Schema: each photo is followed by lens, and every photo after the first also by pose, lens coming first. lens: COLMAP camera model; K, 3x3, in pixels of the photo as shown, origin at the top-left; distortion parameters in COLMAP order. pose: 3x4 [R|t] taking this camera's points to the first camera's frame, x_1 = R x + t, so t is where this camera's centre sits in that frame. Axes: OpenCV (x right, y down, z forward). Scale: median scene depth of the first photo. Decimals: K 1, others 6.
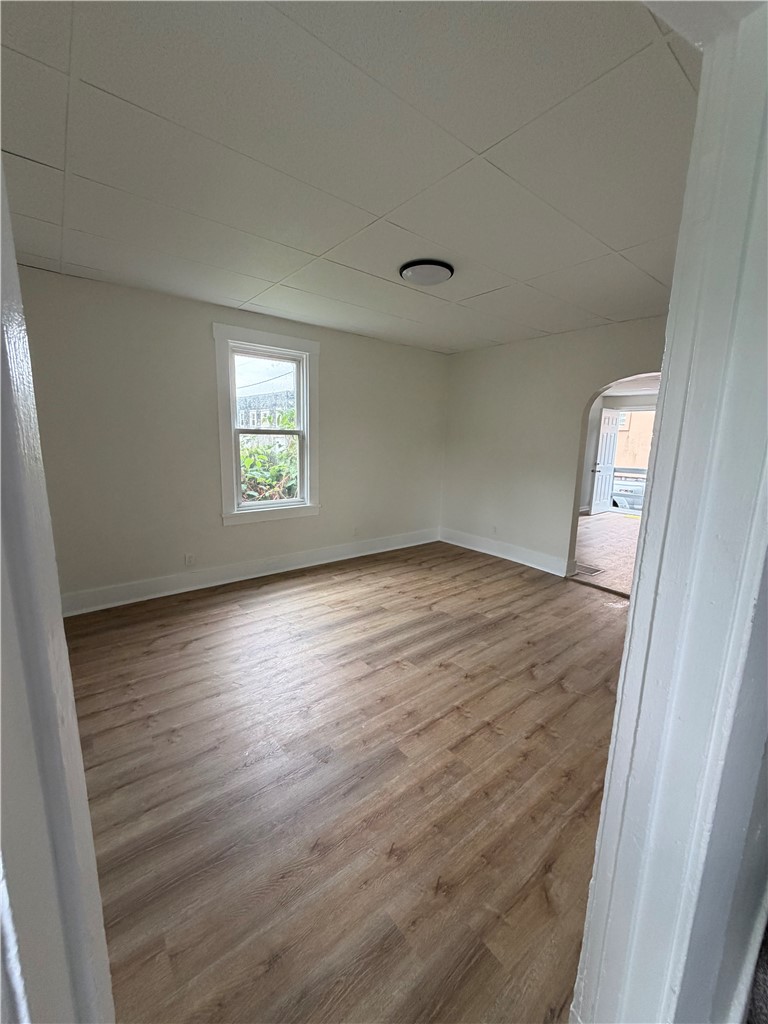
lens RADIAL K [[413.5, 0, 382.6], [0, 413.5, 511.3], [0, 0, 1]] dist [0.001012, 0.000394]
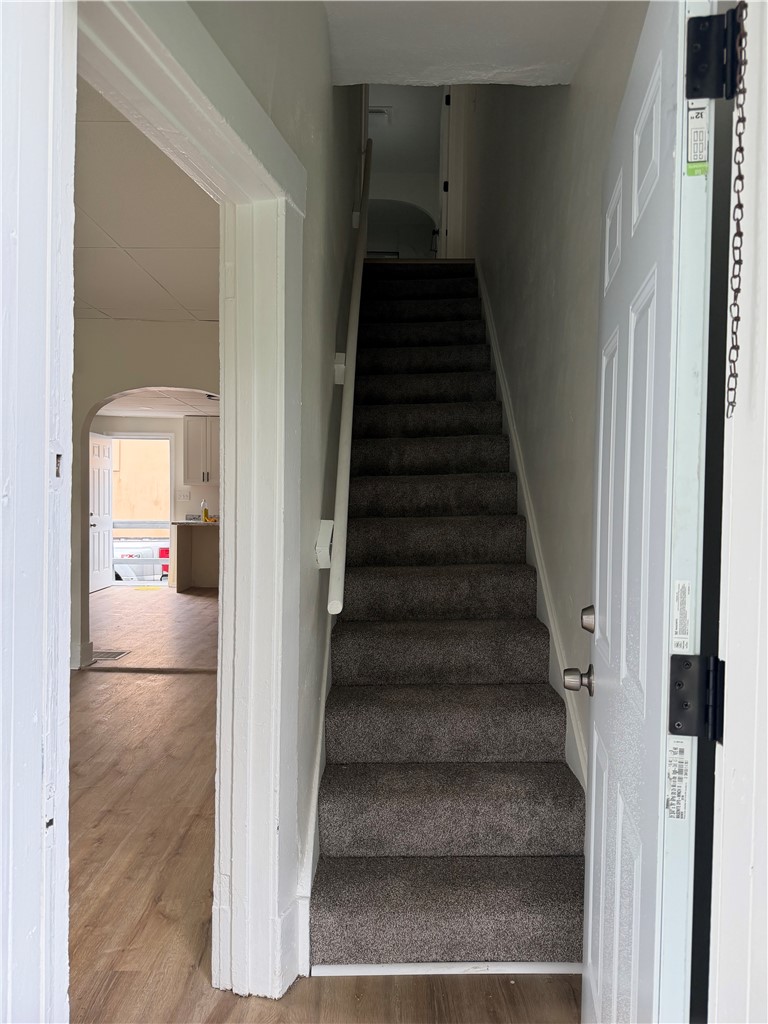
lens RADIAL K [[737.7, 0, 385.1], [0, 737.7, 513.6], [0, 0, 1]] dist [-0.006504, -0.005667]
pose [[0.631891, -0.026995, 0.774587, -0.209484], [0.137089, 0.987529, -0.077418, 0.086823], [-0.762837, 0.155107, 0.627711, -0.216269]]
